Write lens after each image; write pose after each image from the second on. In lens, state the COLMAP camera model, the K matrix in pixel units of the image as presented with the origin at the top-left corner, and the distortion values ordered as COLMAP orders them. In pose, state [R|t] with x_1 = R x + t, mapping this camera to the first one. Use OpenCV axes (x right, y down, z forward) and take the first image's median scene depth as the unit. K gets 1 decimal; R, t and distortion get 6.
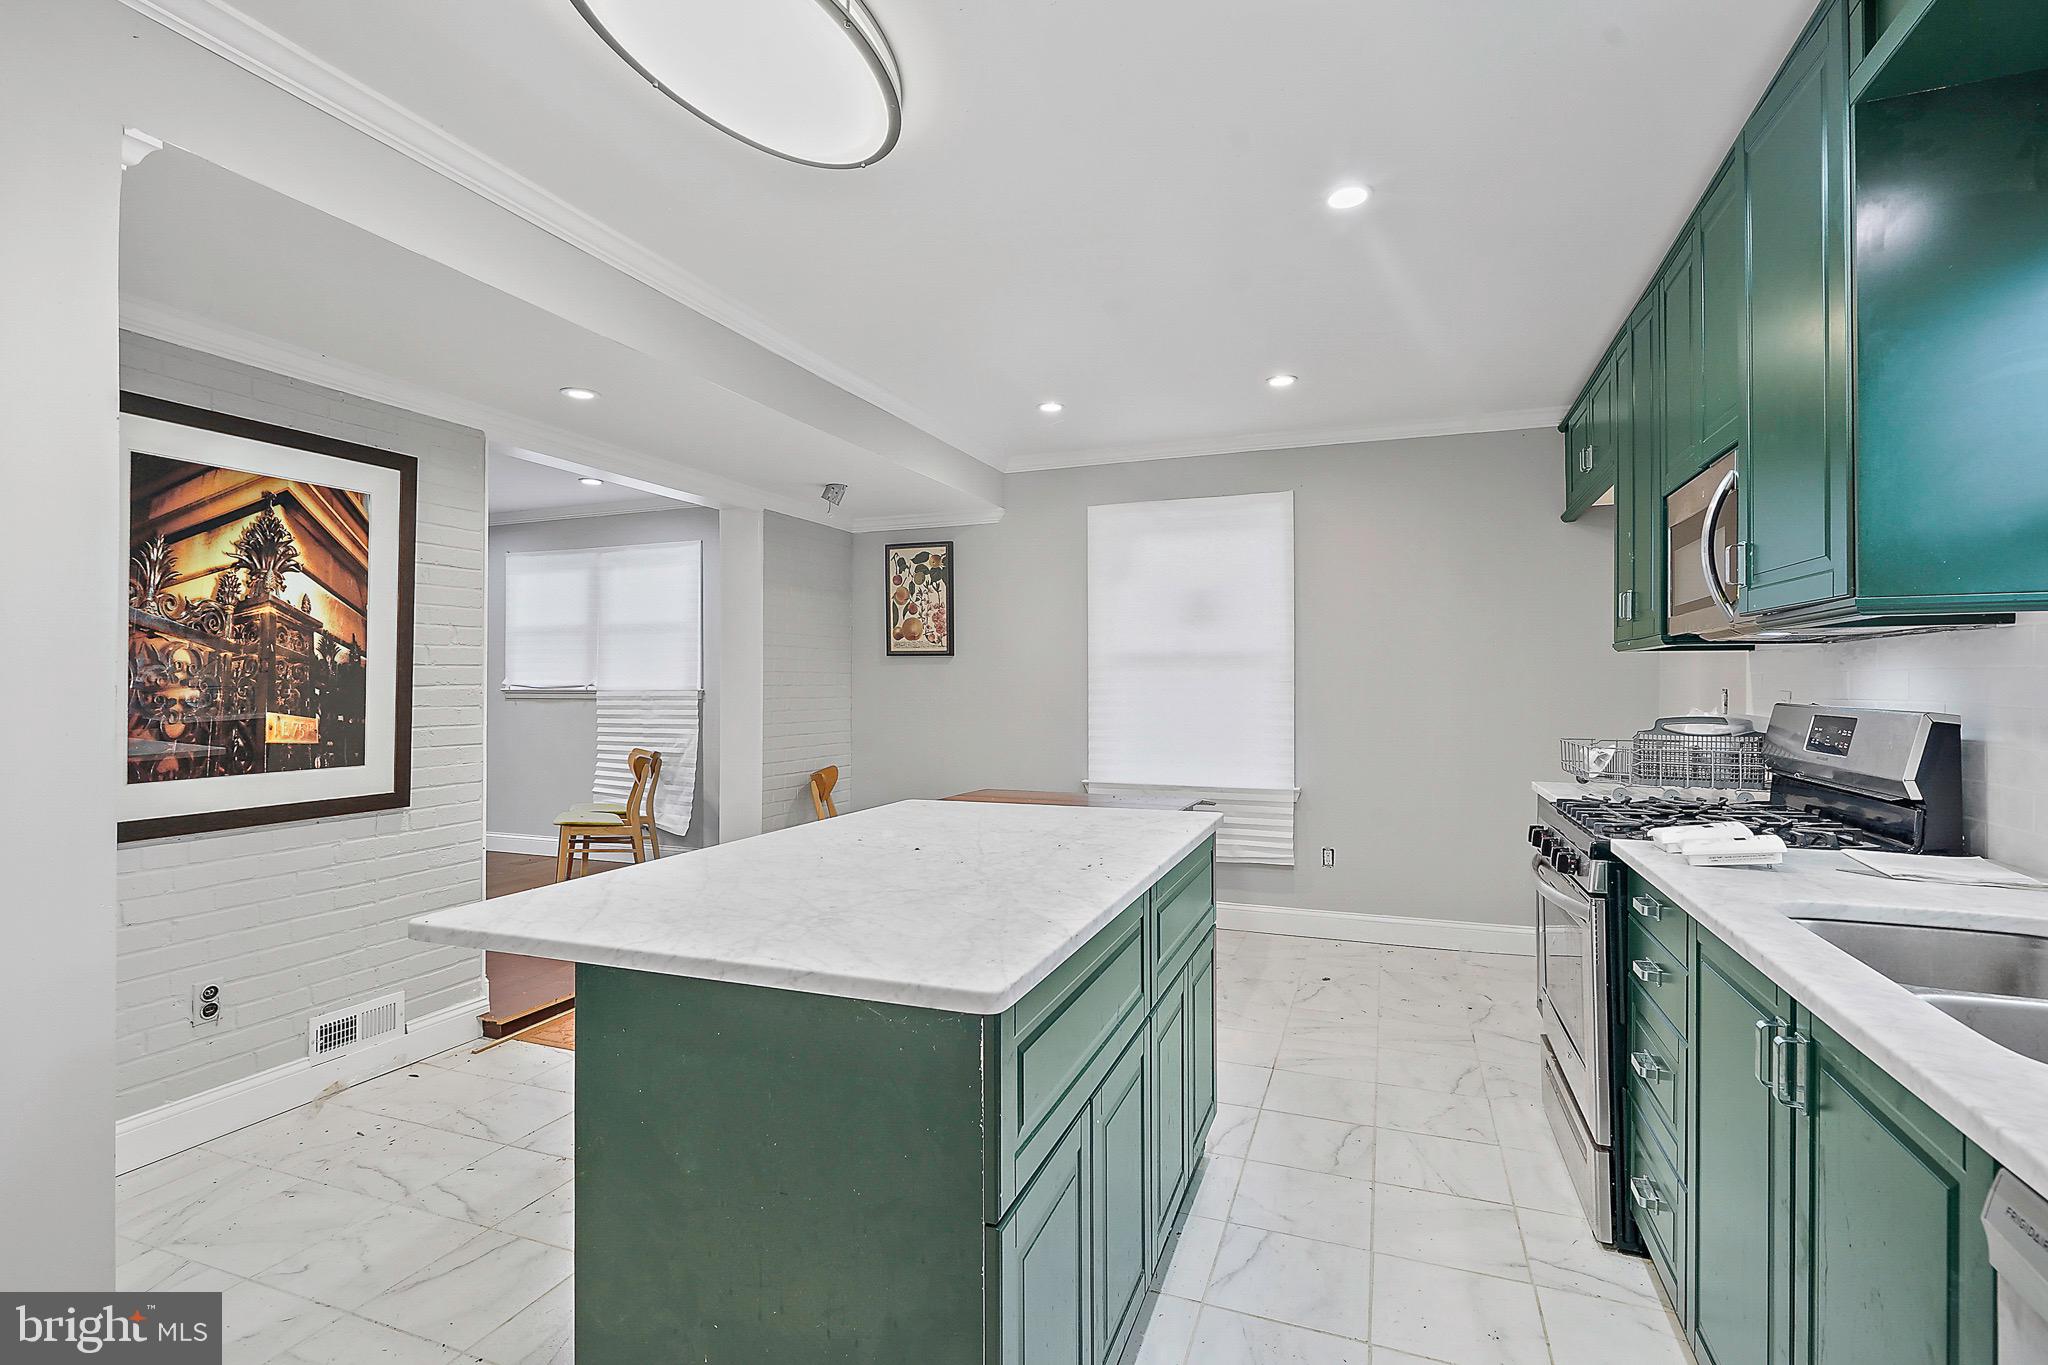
lens RADIAL K [[950.5, 0, 1026.2], [0, 950.5, 680.5], [0, 0, 1]] dist [-0.016386, -0.000317]
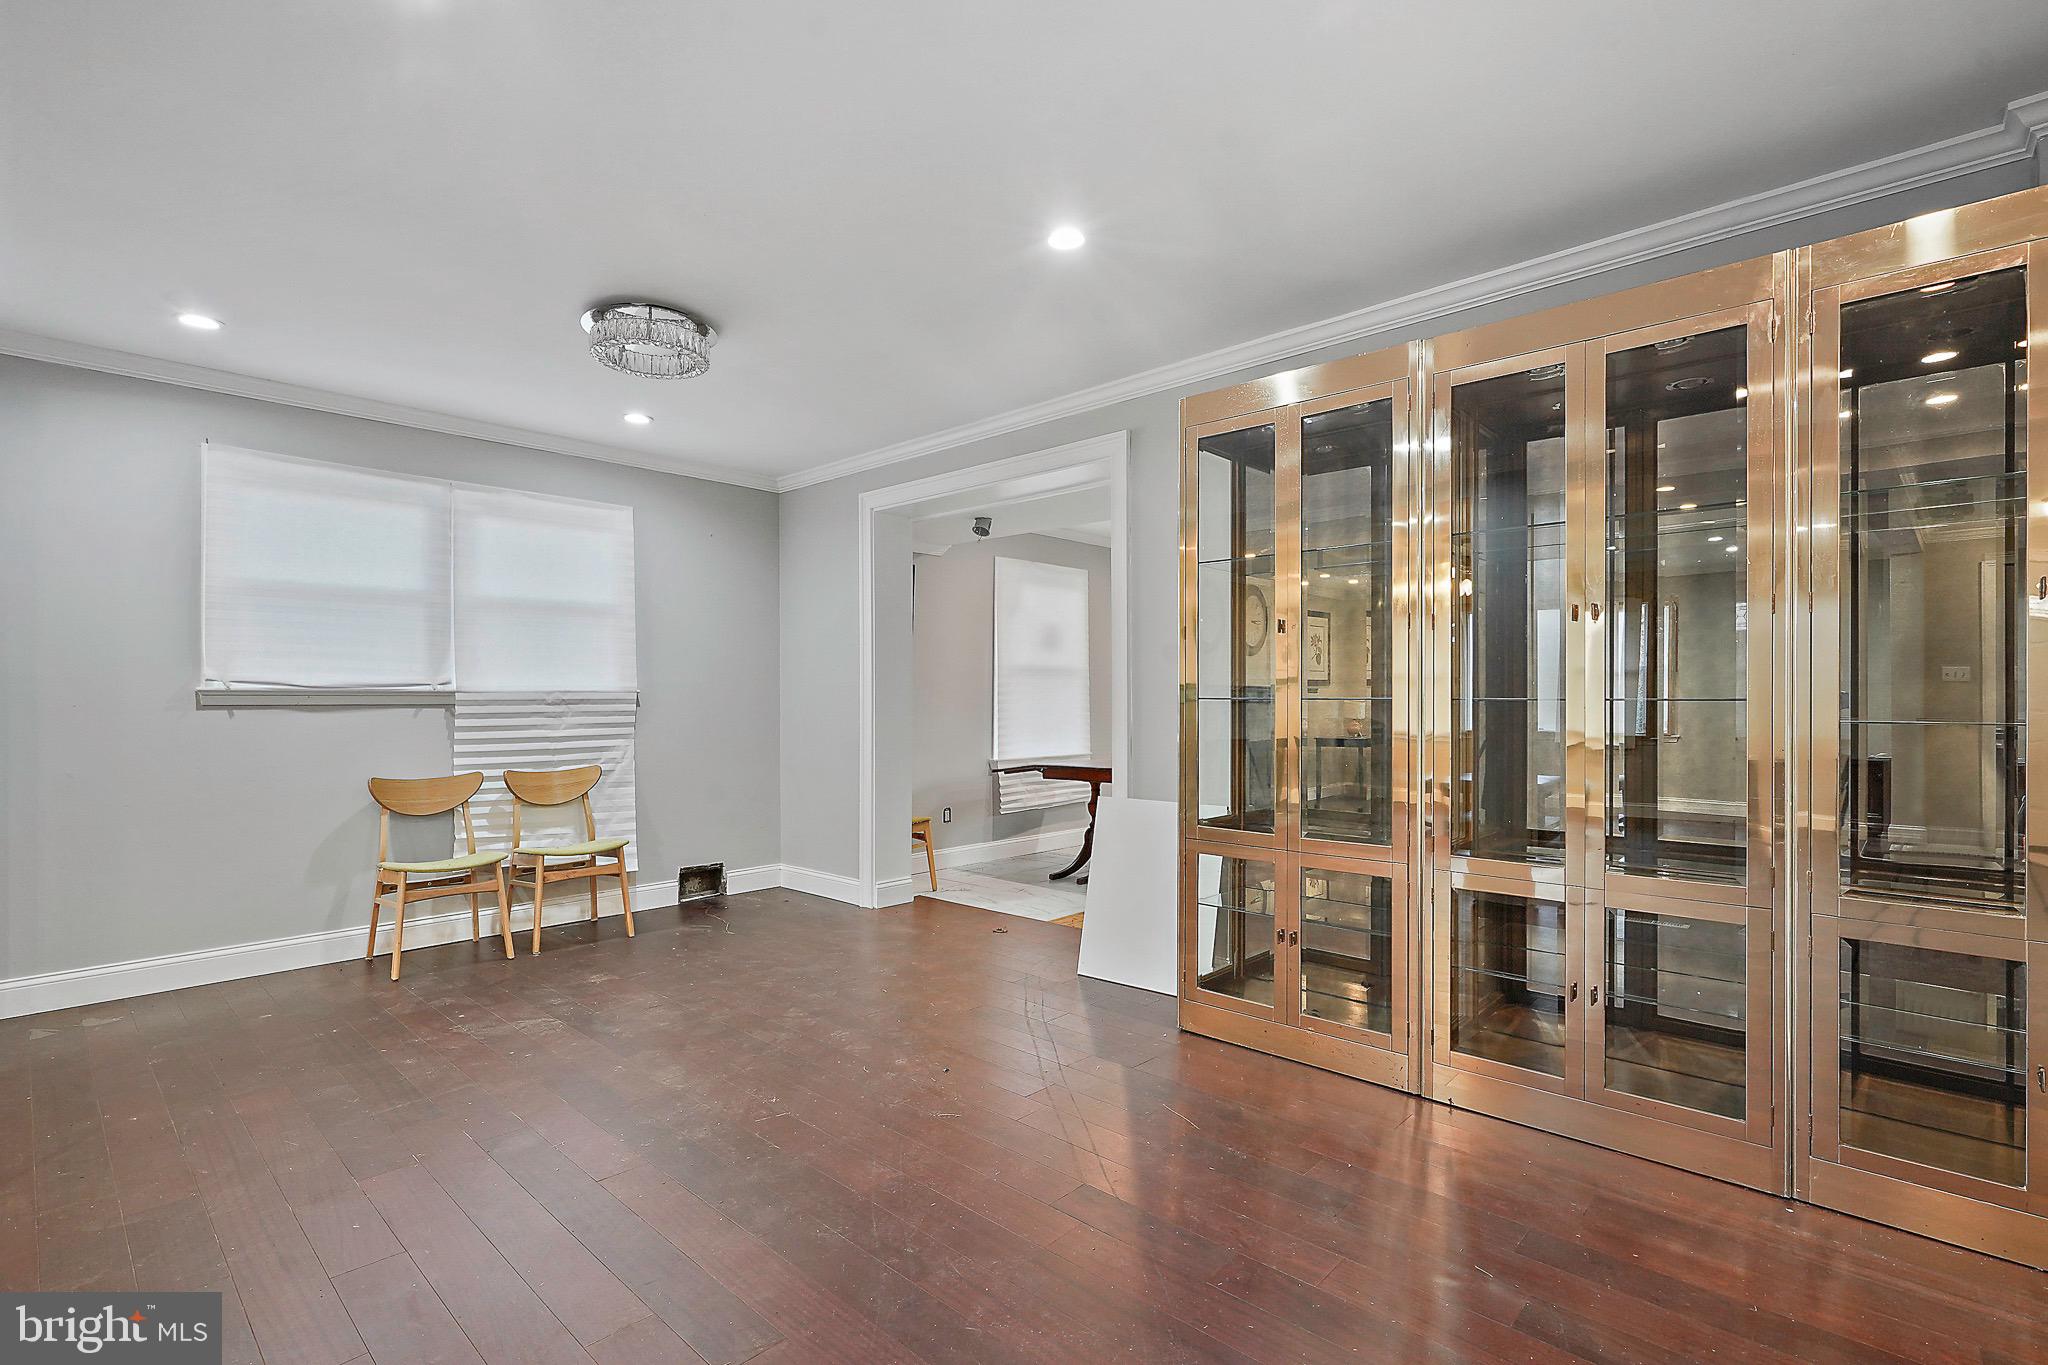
lens RADIAL K [[950.5, 0, 1031.1], [0, 950.5, 692.5], [0, 0, 1]] dist [-0.016386, -0.000317]
pose [[0.368507, 0.006075, 0.929605, -0.939125], [-0.004333, 0.999979, -0.004817, 0.012896], [-0.929615, -0.002253, 0.368526, 0.367059]]
